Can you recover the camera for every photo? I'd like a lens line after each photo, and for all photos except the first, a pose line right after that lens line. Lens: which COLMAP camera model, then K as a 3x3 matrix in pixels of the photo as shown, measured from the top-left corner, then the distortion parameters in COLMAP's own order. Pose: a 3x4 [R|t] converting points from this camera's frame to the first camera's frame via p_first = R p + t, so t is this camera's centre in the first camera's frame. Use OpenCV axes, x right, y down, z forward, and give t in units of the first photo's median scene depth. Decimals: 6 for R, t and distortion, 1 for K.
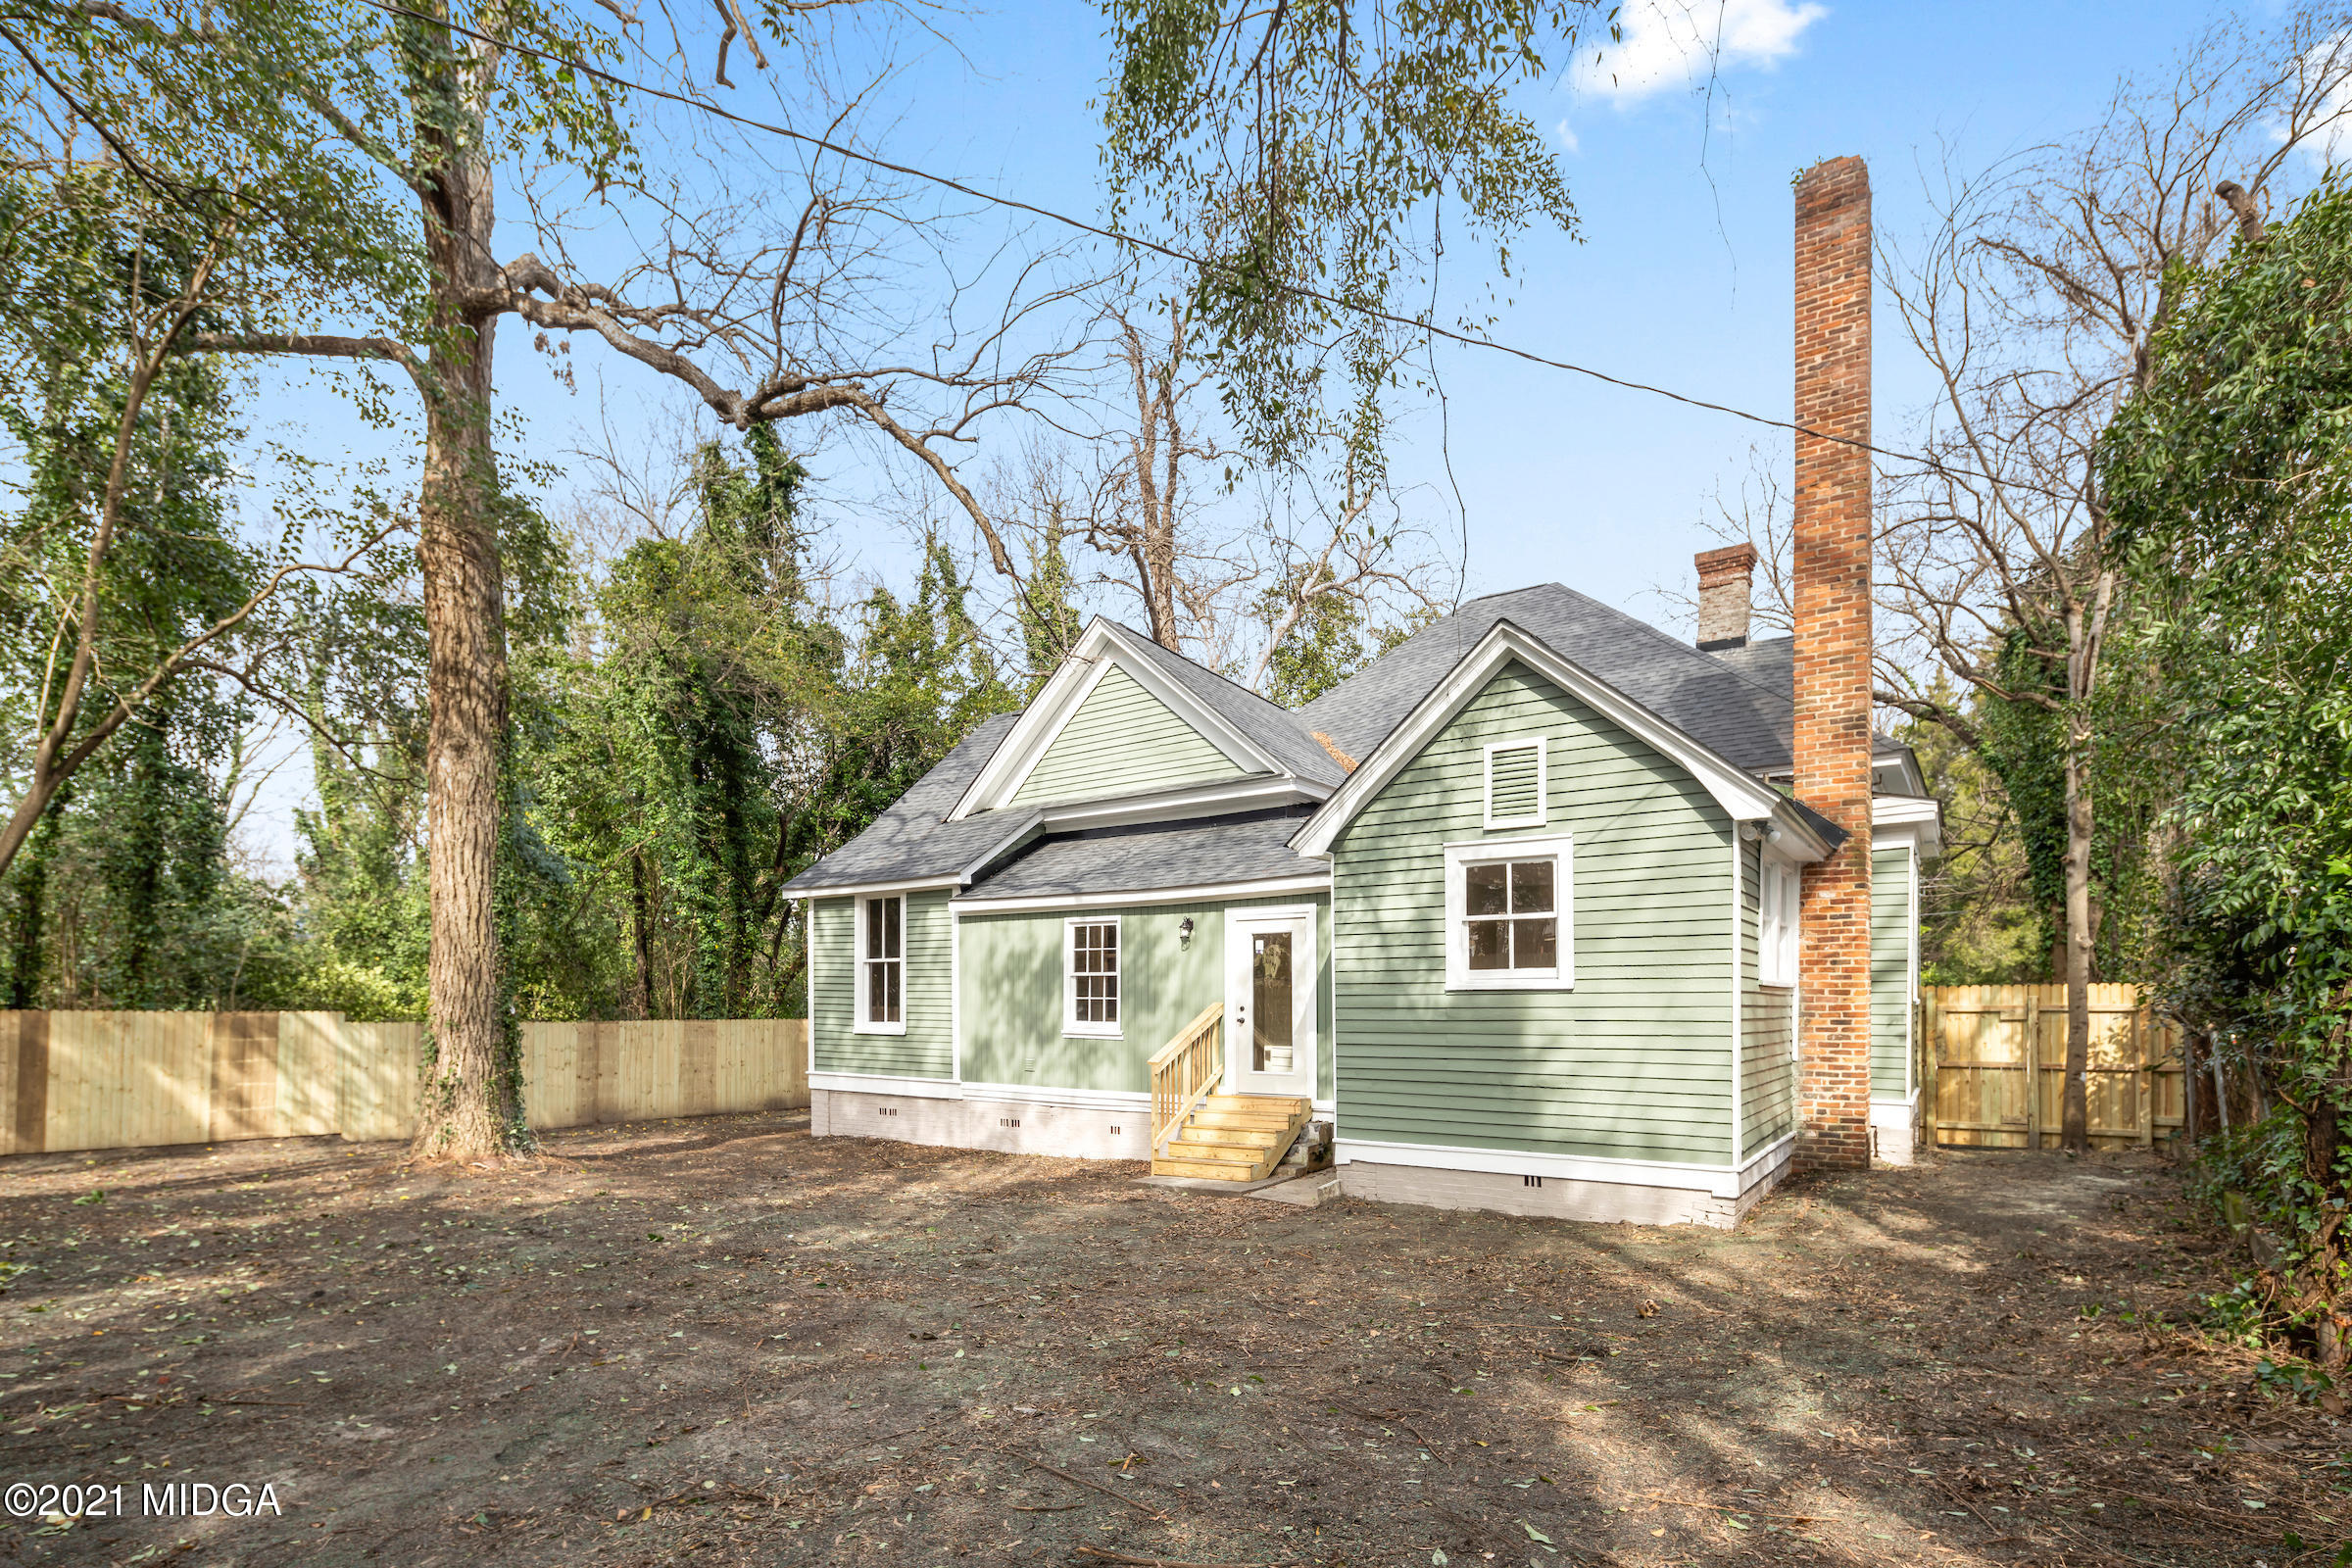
lens RADIAL K [[1205.7, 0, 1172.0], [0, 1205.7, 1018.0], [0, 0, 1]] dist [0.001977, 0.000026]
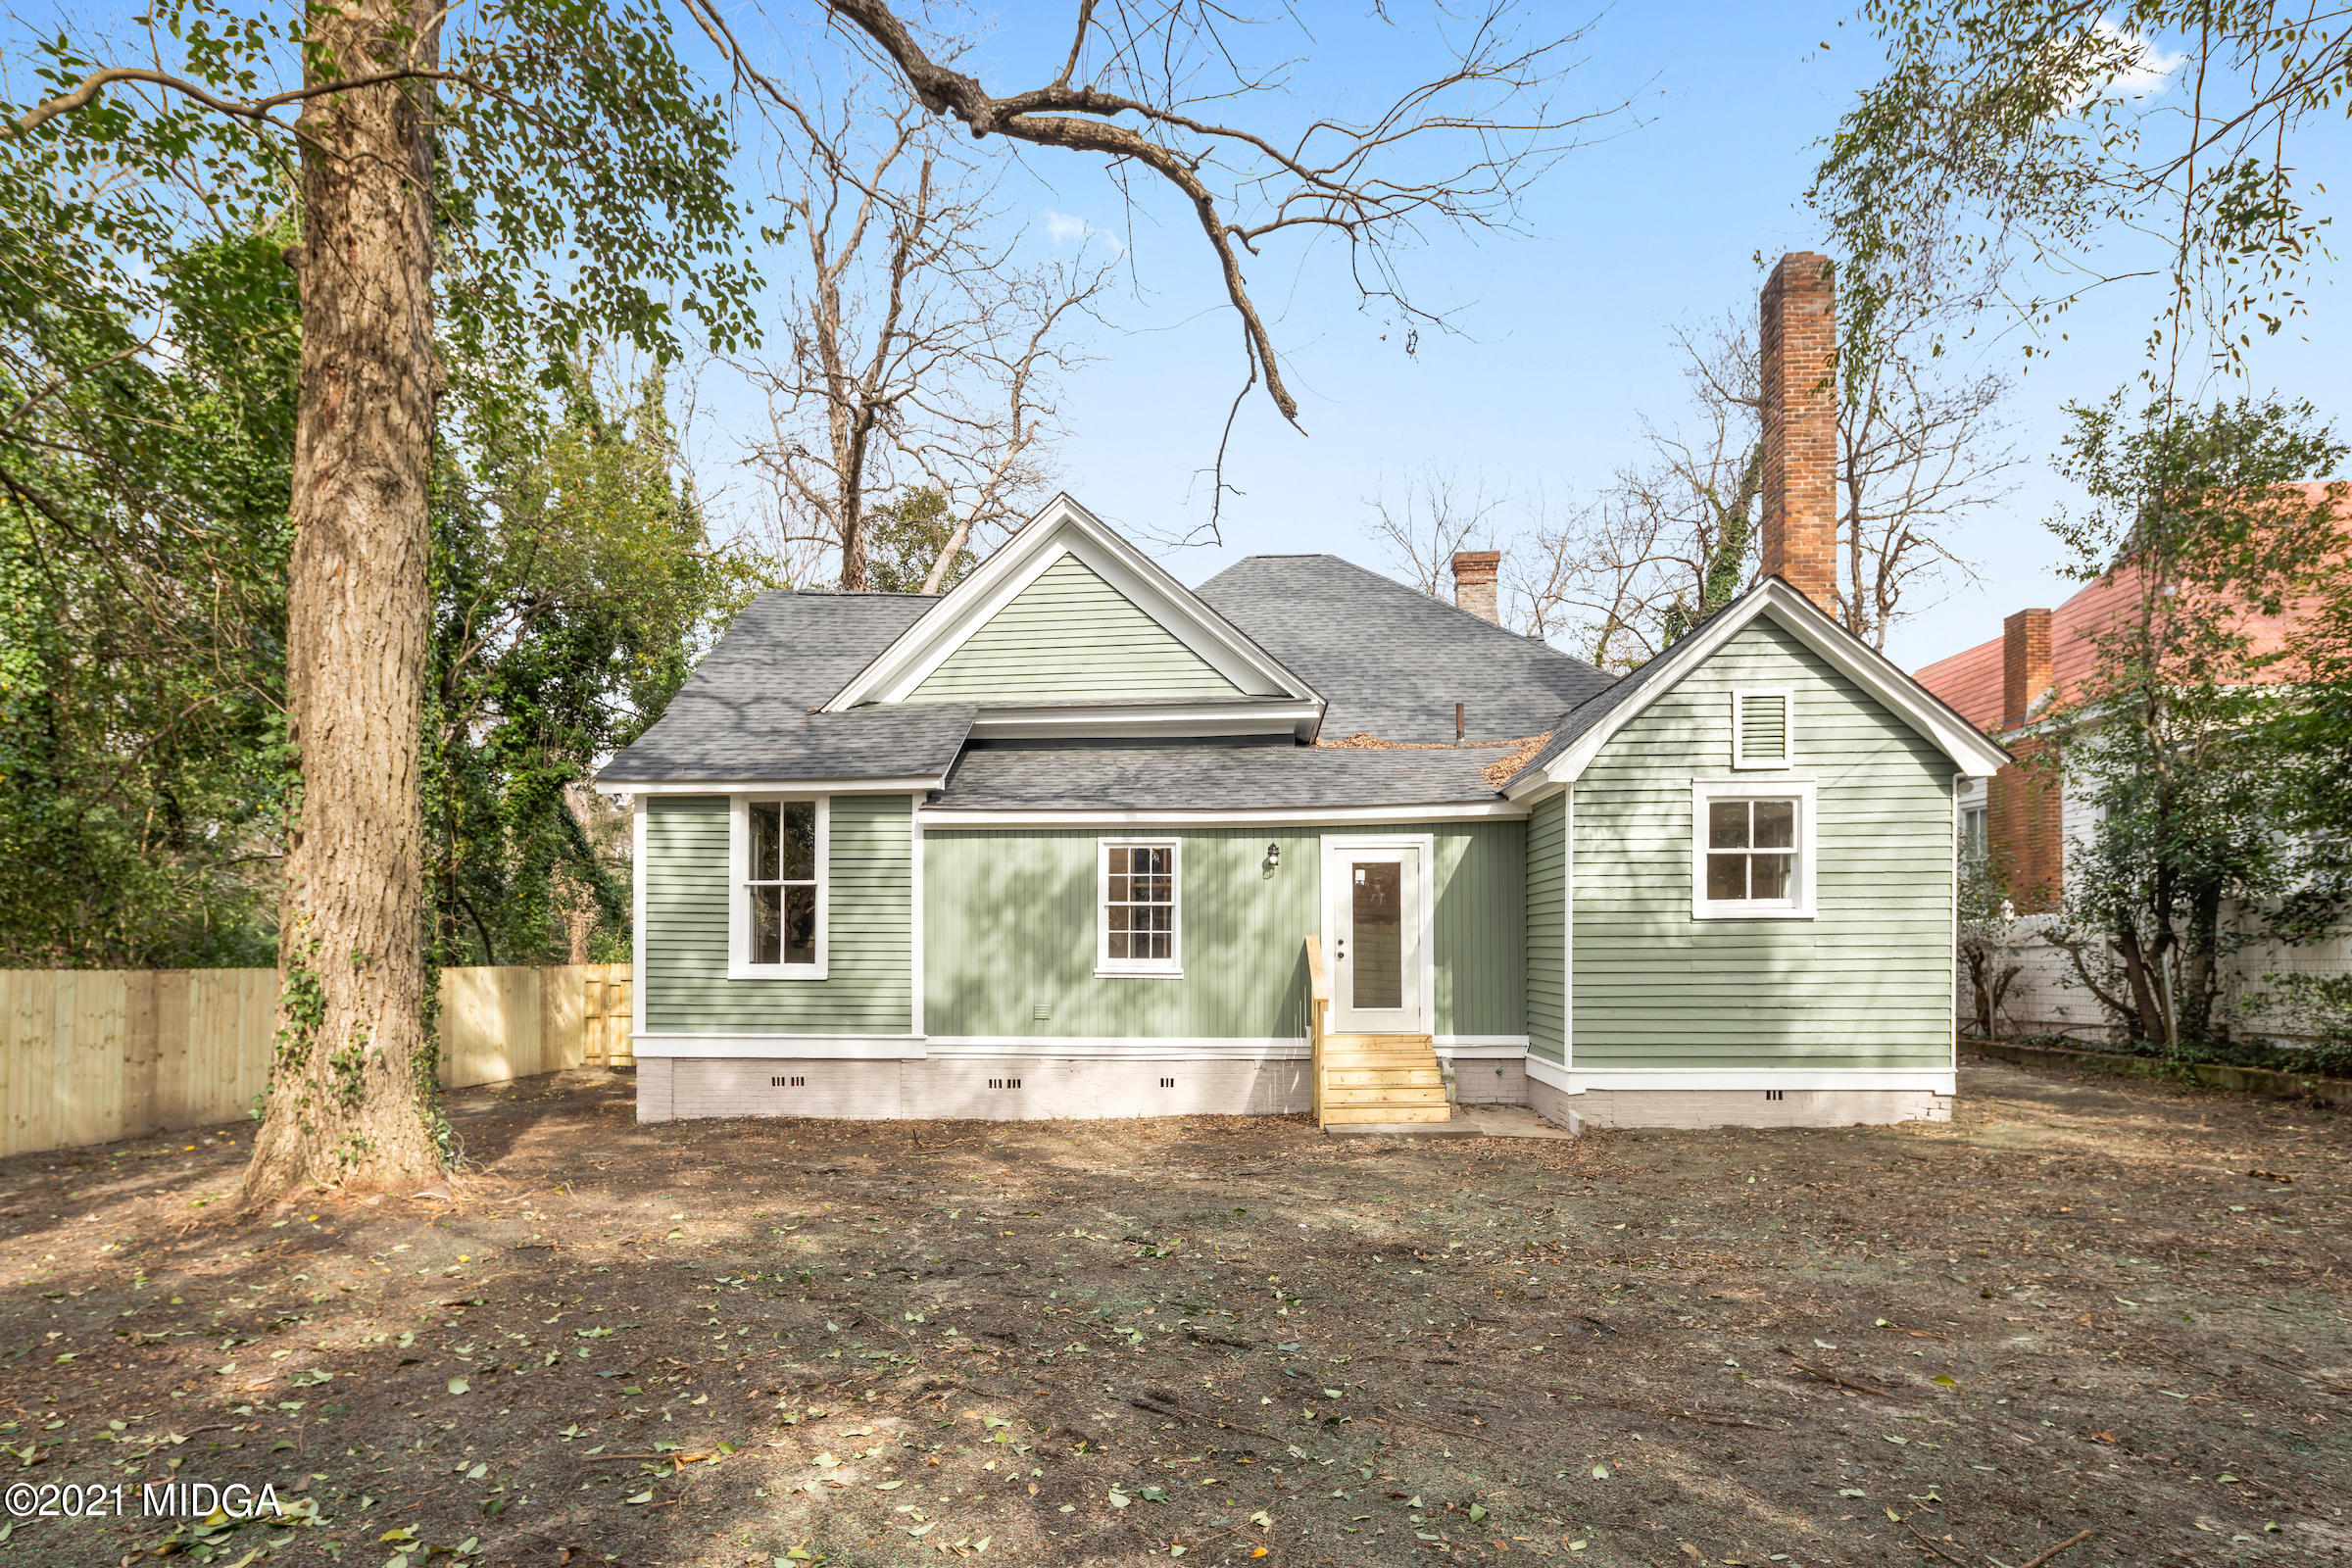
lens RADIAL K [[1178.0, 0, 1258.7], [0, 1178.0, 949.8], [0, 0, 1]] dist [-0.001861, -0.000459]
pose [[0.839614, 0.001751, 0.543181, -0.494006], [0.010167, 0.999769, -0.018939, 0.014873], [-0.543089, 0.021424, 0.839402, 0.267492]]
